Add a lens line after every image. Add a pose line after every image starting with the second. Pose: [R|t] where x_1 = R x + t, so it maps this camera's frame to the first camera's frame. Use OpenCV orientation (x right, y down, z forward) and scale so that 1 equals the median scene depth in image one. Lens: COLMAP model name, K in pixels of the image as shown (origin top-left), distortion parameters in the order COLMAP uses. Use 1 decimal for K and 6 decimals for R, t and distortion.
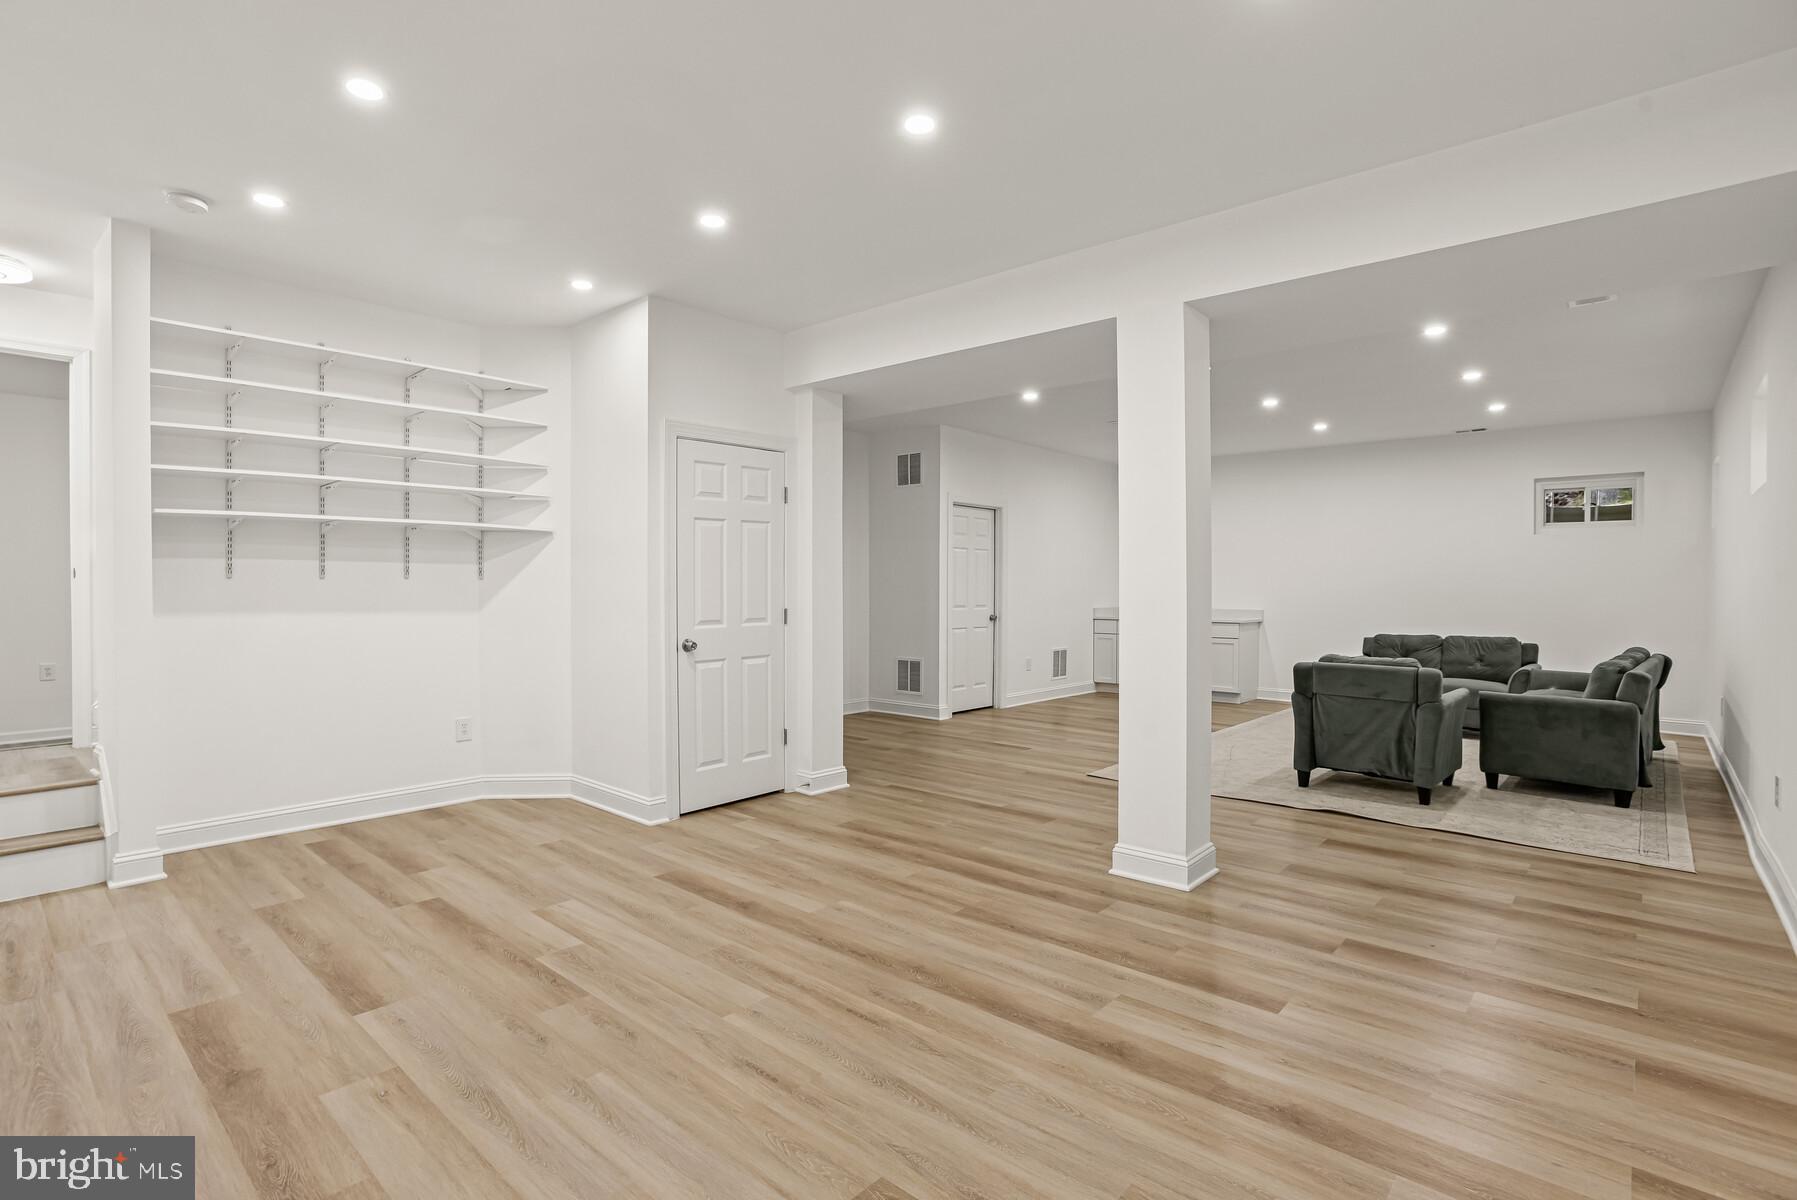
lens RADIAL K [[849.4, 0, 911.5], [0, 849.4, 587.9], [0, 0, 1]] dist [-0.031098, 0.026657]
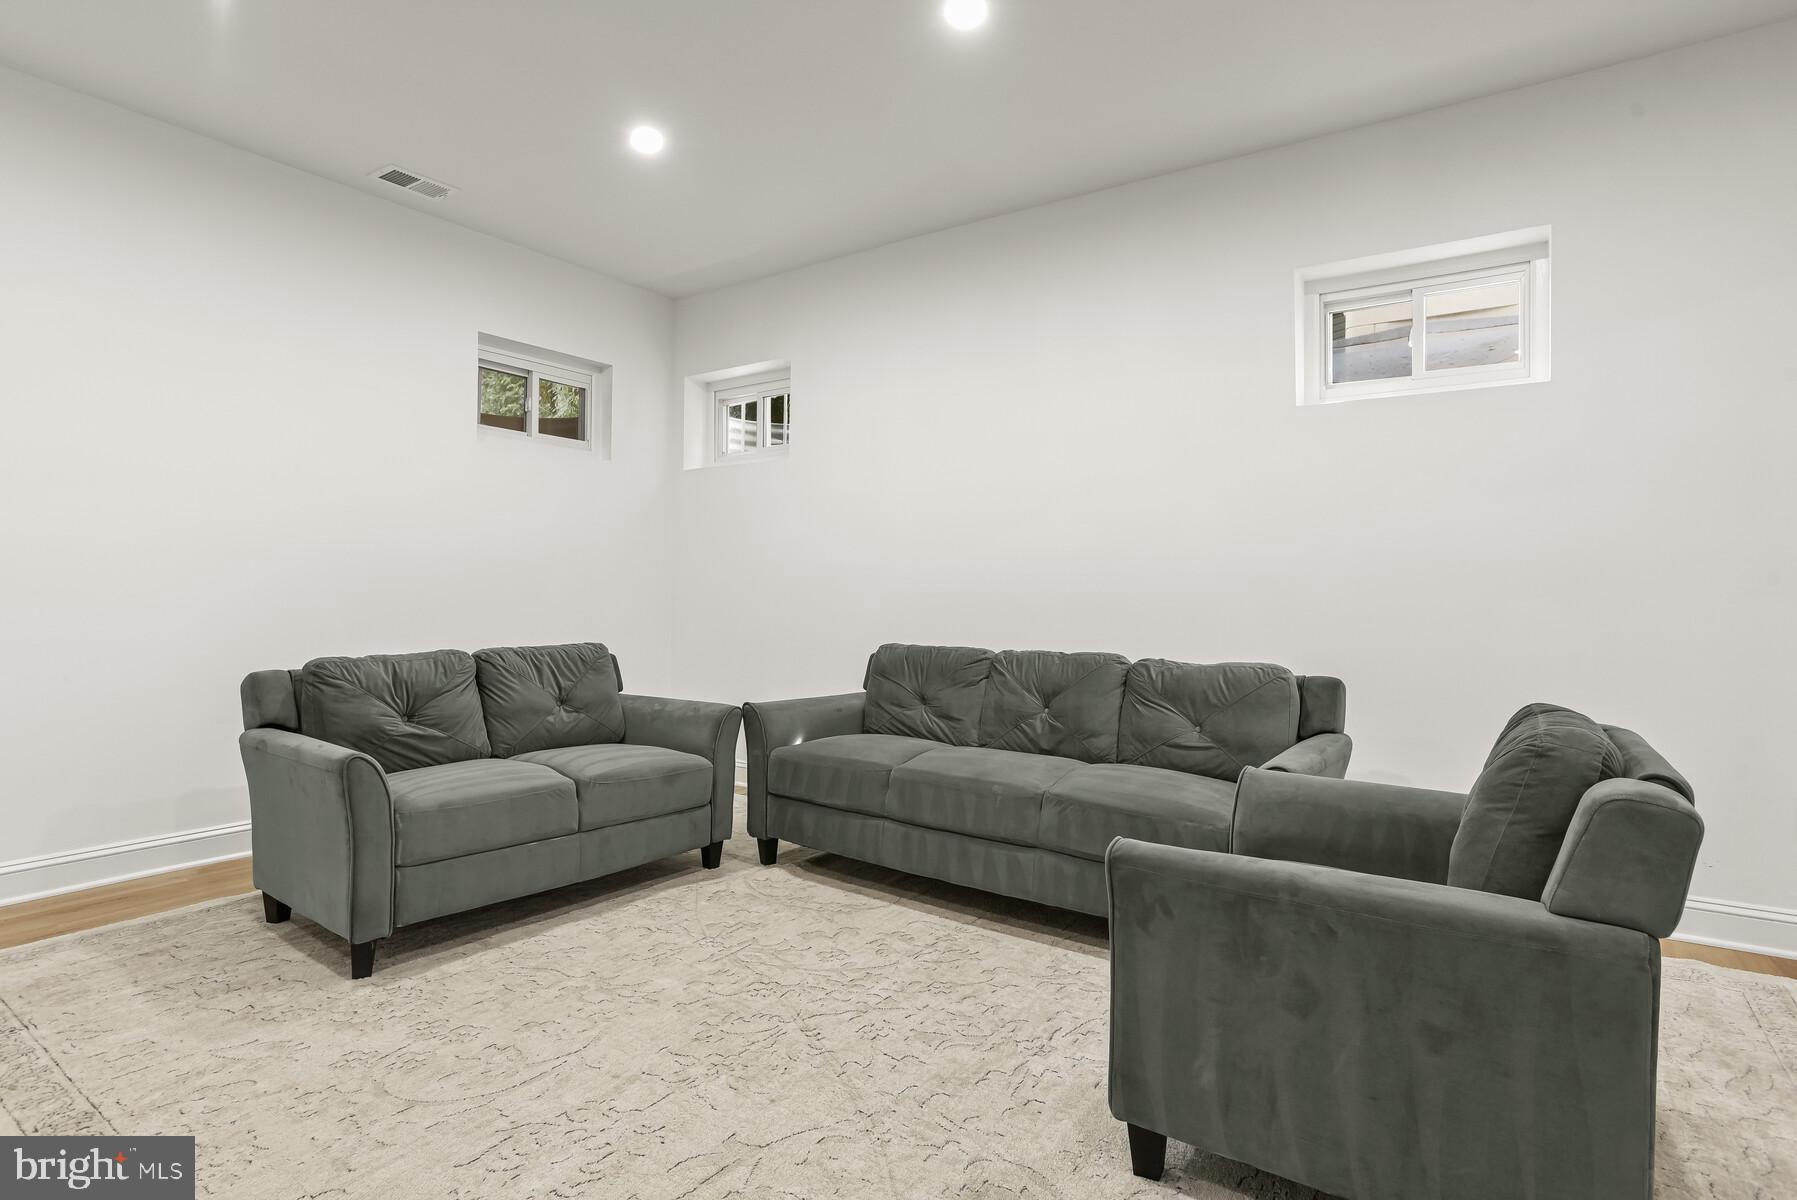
lens RADIAL K [[910.4, 0, 898.5], [0, 910.4, 600.0], [0, 0, 1]] dist [-0.037493, 0.000541]
pose [[-0.107029, 0.007867, 0.994225, 0.469417], [-0.006486, 0.999942, -0.008610, 0.088257], [-0.994235, -0.007370, -0.106972, 2.077429]]
